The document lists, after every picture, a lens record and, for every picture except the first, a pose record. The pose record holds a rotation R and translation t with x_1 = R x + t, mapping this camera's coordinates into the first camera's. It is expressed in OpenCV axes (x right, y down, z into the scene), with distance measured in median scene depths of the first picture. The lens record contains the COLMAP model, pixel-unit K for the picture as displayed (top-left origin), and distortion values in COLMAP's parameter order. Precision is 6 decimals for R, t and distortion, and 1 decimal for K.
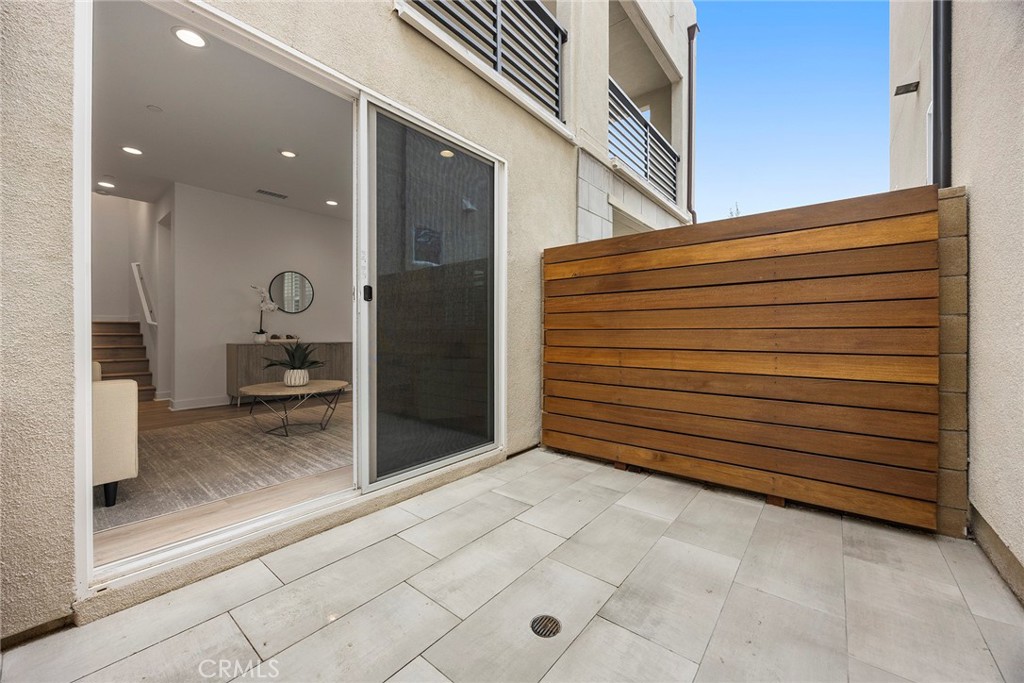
lens RADIAL K [[394.5, 0, 512.5], [0, 394.5, 336.6], [0, 0, 1]] dist [0.000456, 0.000101]
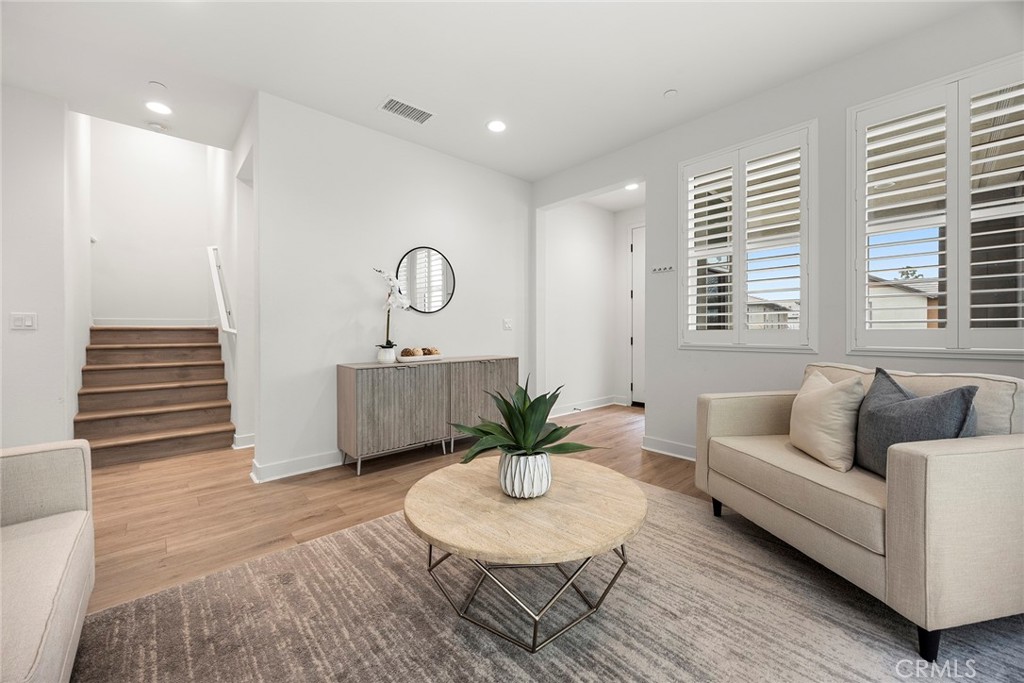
lens RADIAL K [[394.5, 0, 514.3], [0, 394.5, 332.2], [0, 0, 1]] dist [0.000456, 0.000101]
pose [[0.989334, -0.004285, -0.145604, -0.342292], [0.003750, 0.999985, -0.003948, -0.026828], [0.145619, 0.003360, 0.989335, 0.412151]]
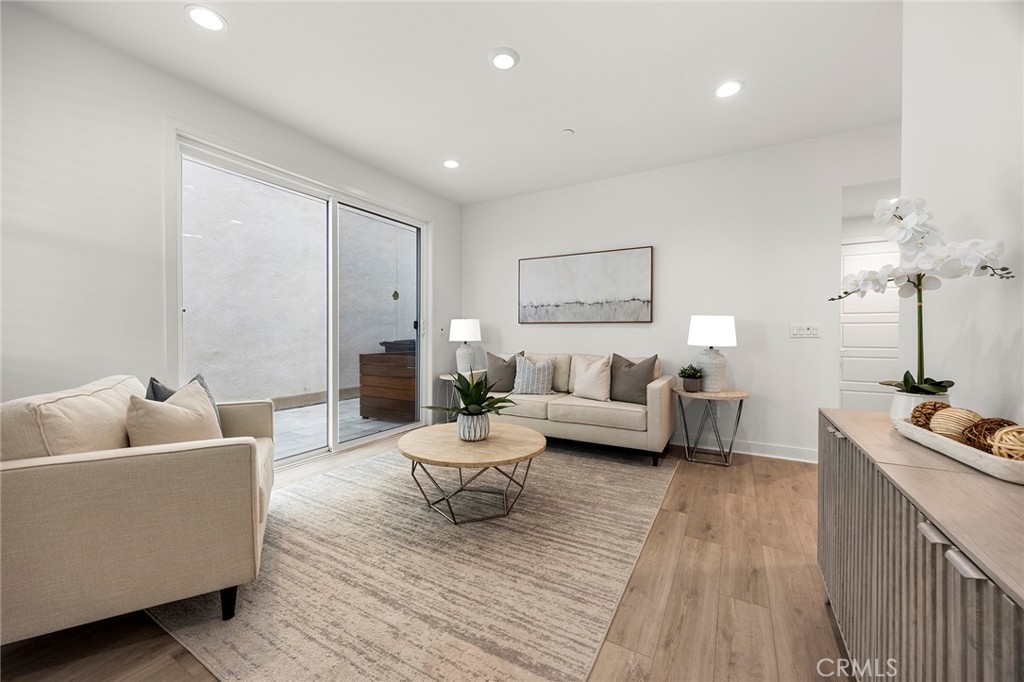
lens RADIAL K [[394.5, 0, 514.6], [0, 394.5, 335.2], [0, 0, 1]] dist [0.000456, 0.000101]
pose [[-0.984498, -0.004333, -0.175343, -0.342906], [-0.007579, 0.999812, 0.017846, -0.041606], [0.175233, 0.018898, -0.984346, 1.148463]]
